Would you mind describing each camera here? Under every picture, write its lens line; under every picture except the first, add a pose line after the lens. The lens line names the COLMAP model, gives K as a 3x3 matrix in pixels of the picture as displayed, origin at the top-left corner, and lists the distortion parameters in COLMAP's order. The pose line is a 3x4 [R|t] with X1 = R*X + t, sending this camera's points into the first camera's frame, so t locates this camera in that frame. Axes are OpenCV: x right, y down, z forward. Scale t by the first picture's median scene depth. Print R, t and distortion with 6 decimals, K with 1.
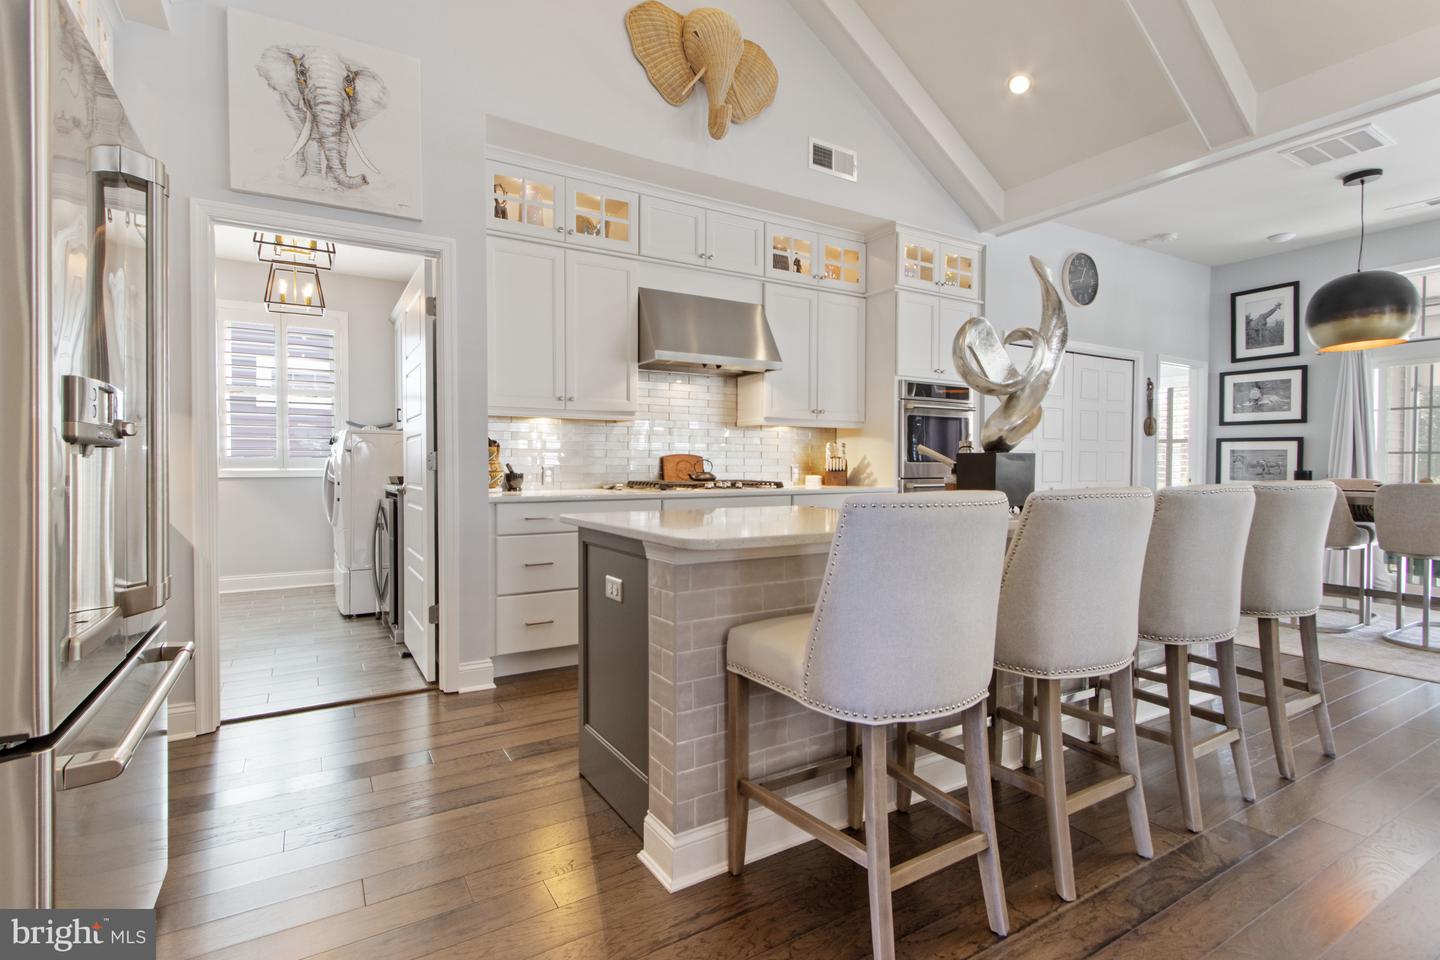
lens RADIAL K [[678.1, 0, 721.5], [0, 678.1, 476.9], [0, 0, 1]] dist [0.009551, -0.003321]
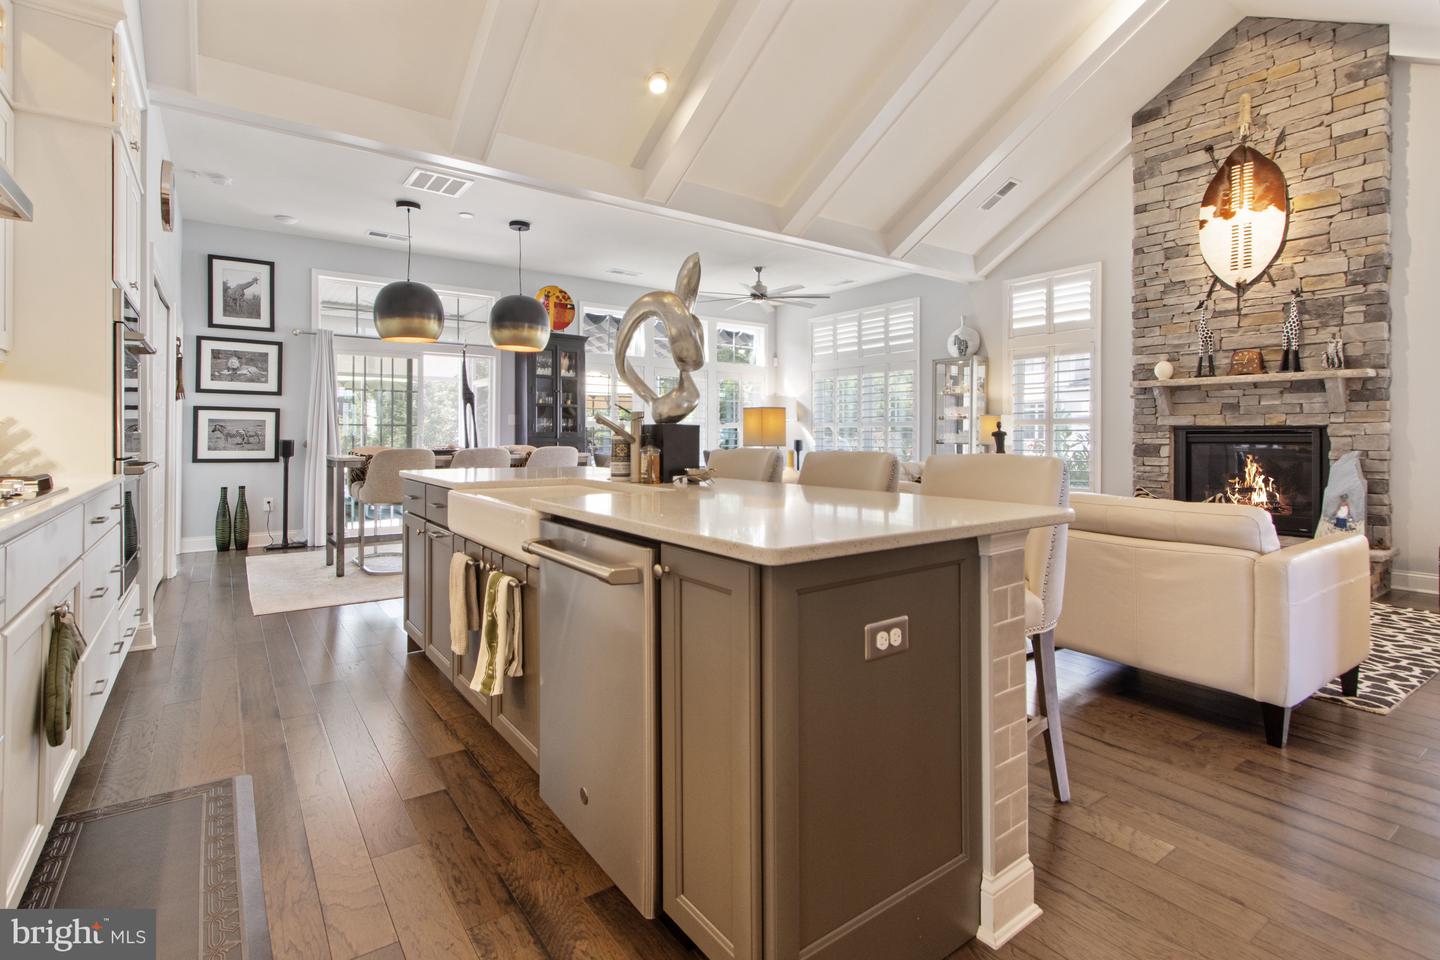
lens RADIAL K [[678.1, 0, 684.9], [0, 678.1, 437.4], [0, 0, 1]] dist [0.009551, -0.003321]
pose [[-0.058099, -0.005498, 0.998296, -0.334830], [0.017580, 0.999824, 0.006529, -0.011443], [-0.998156, 0.017929, -0.057992, 0.553239]]
